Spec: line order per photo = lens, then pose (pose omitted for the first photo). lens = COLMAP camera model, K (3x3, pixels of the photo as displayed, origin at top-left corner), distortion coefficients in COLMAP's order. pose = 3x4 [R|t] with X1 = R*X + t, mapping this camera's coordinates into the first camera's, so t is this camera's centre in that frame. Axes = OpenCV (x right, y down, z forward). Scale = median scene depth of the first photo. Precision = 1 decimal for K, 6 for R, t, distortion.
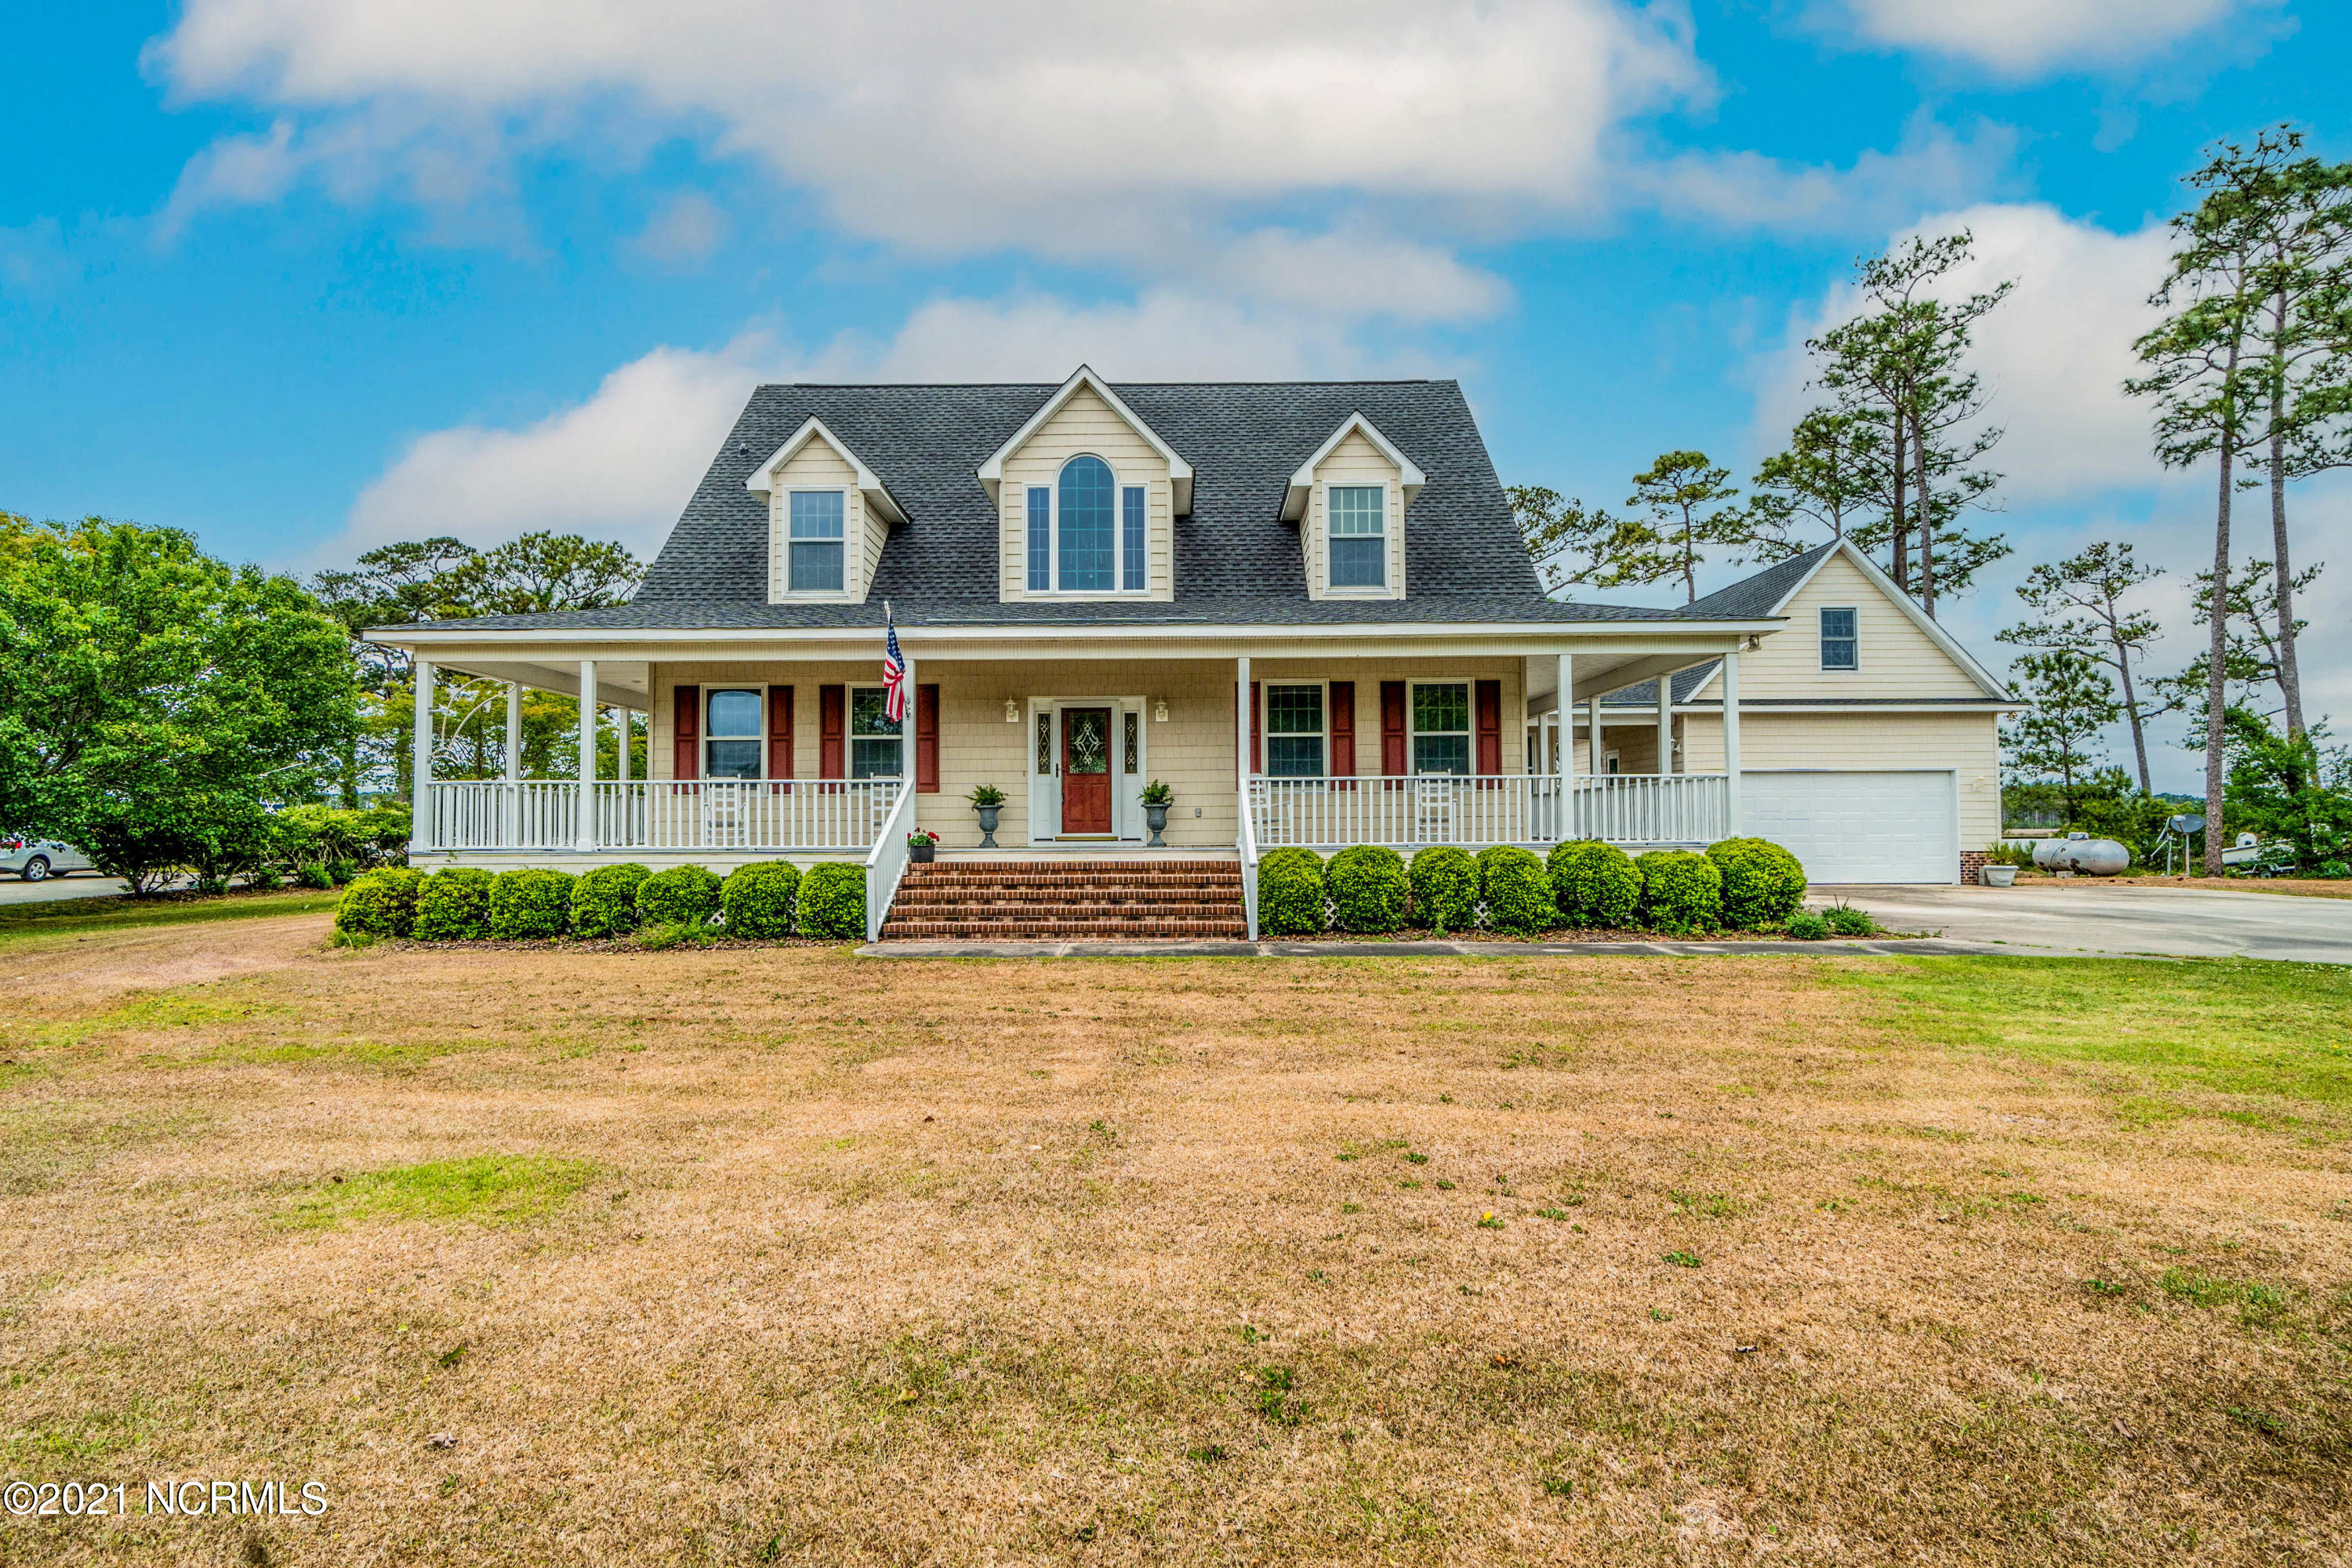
lens RADIAL K [[1168.8, 0, 1180.6], [0, 1168.8, 794.1], [0, 0, 1]] dist [0.021830, 0.000316]
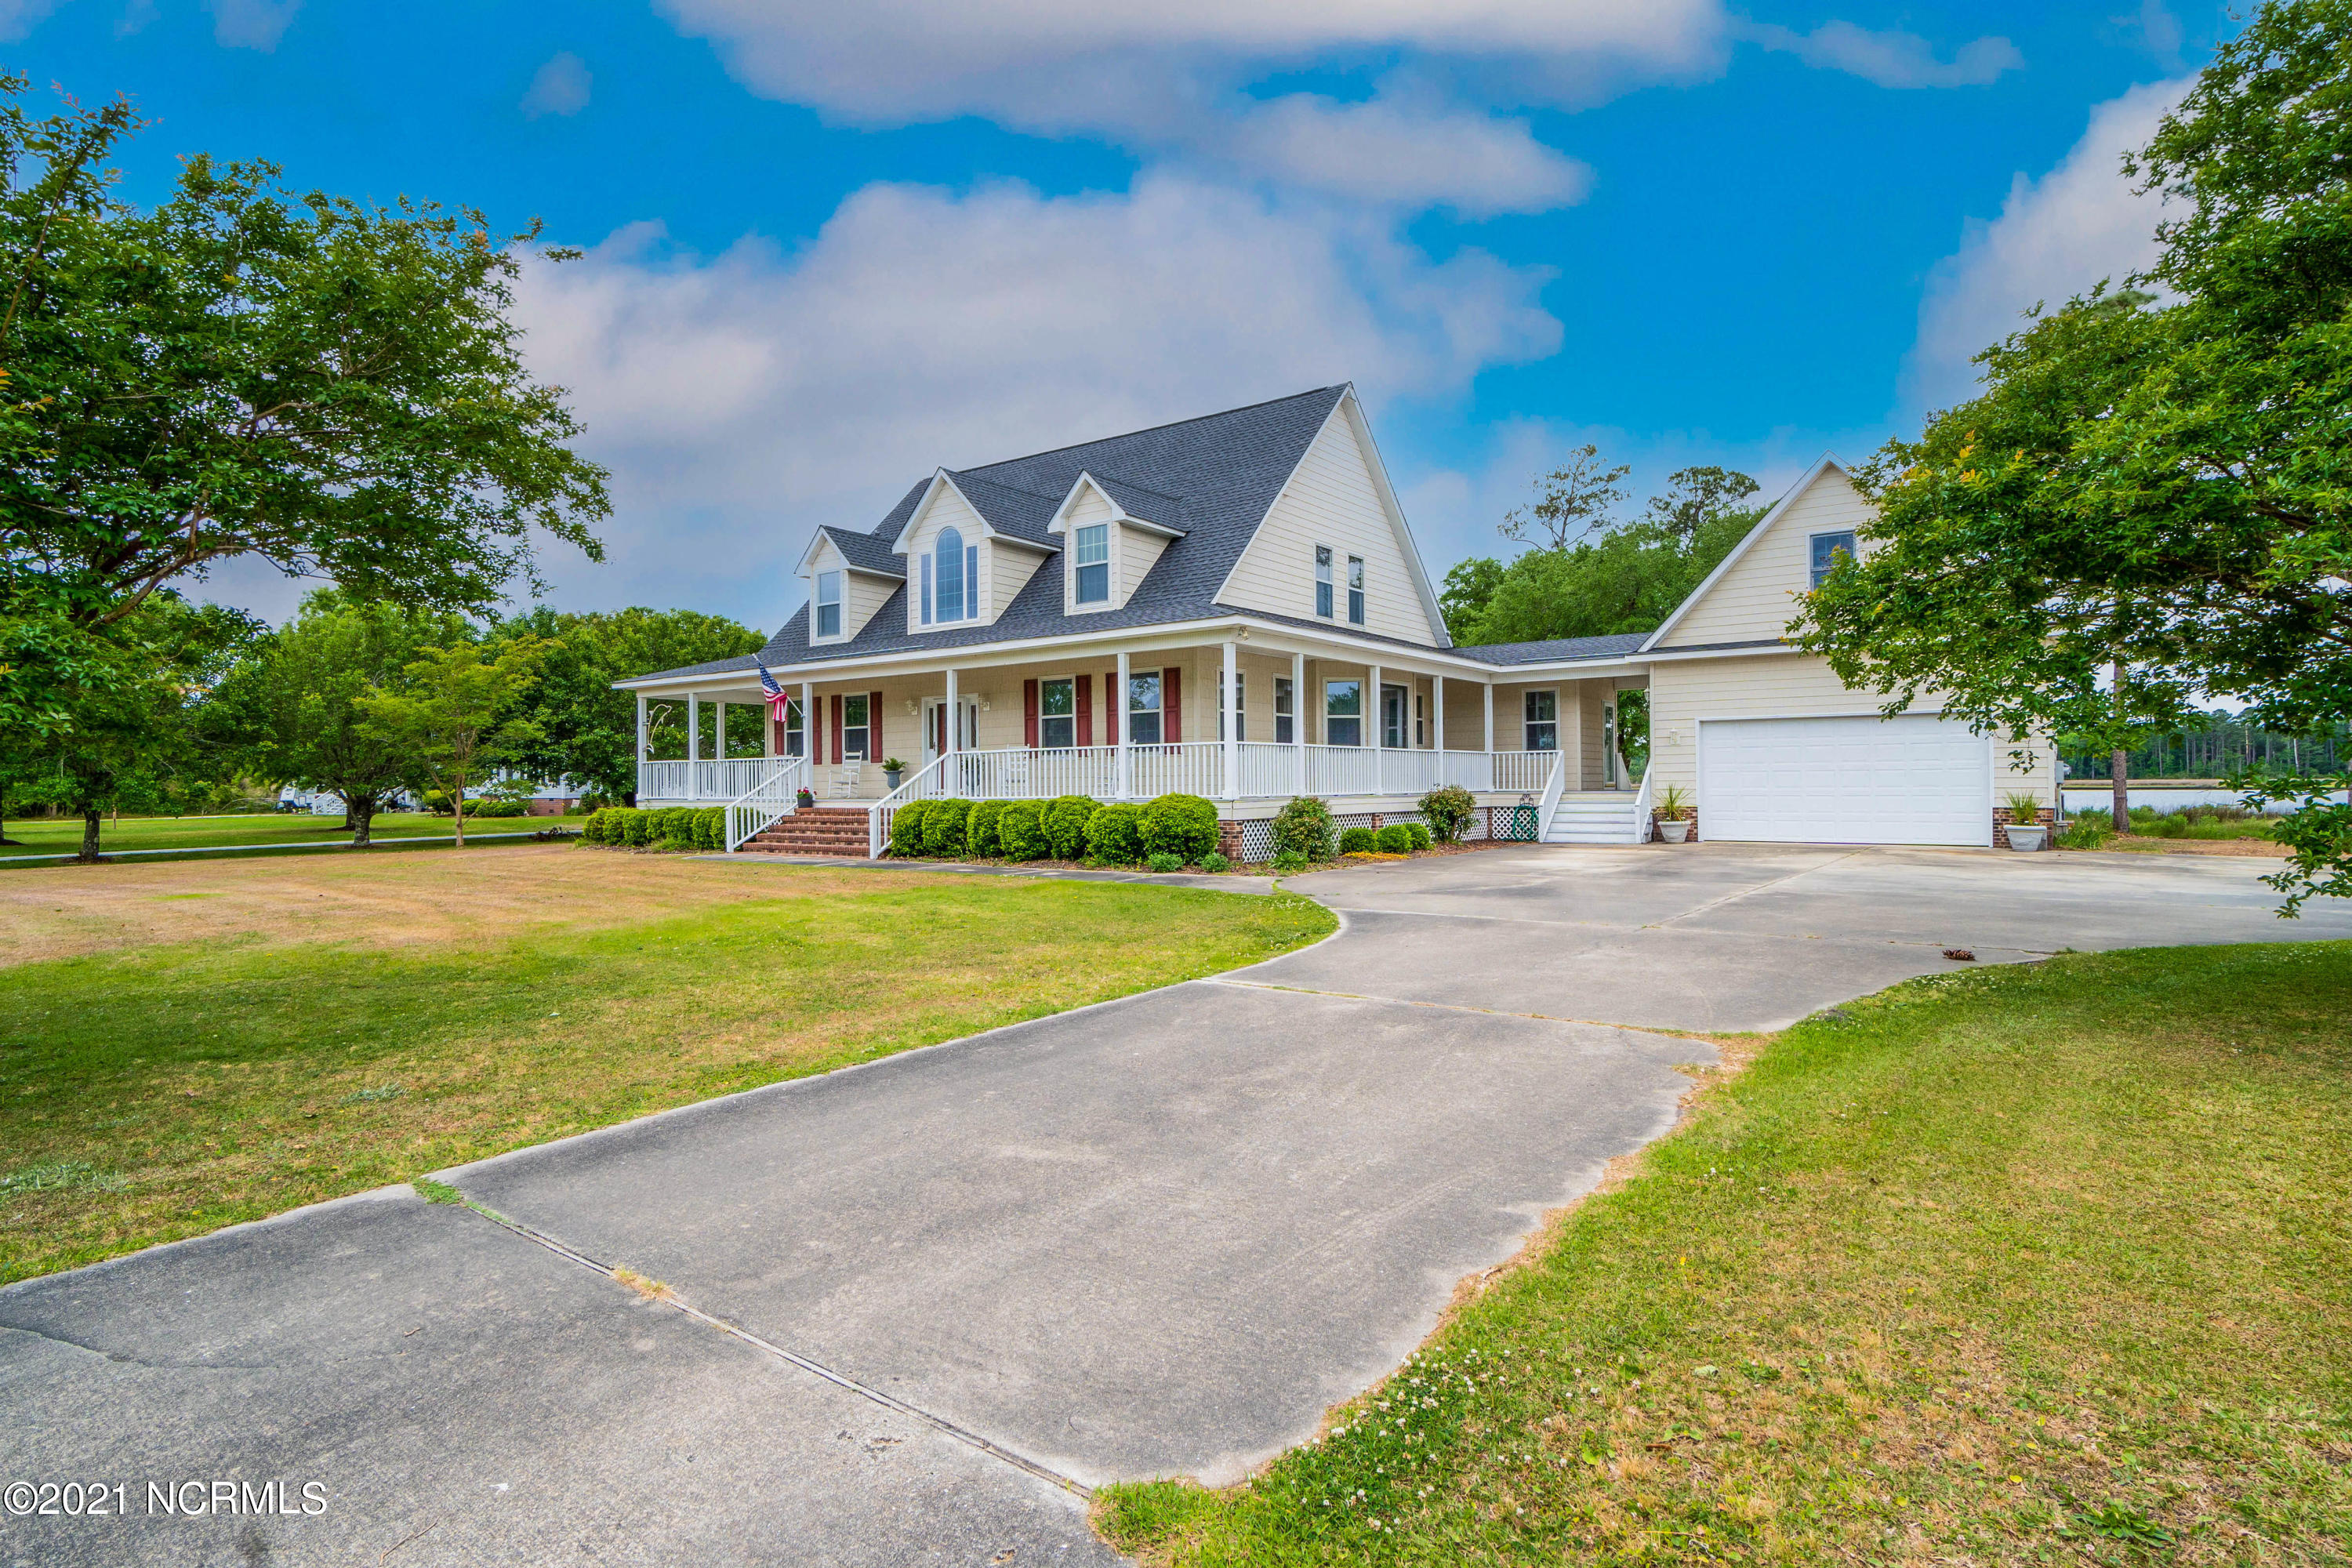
lens RADIAL K [[1168.8, 0, 1188.0], [0, 1168.8, 769.5], [0, 0, 1]] dist [0.021830, 0.000316]
pose [[0.814807, -0.010937, -0.579629, 1.001277], [0.023118, 0.999640, 0.013635, -0.003900], [0.579271, -0.024510, 0.814767, -0.017115]]
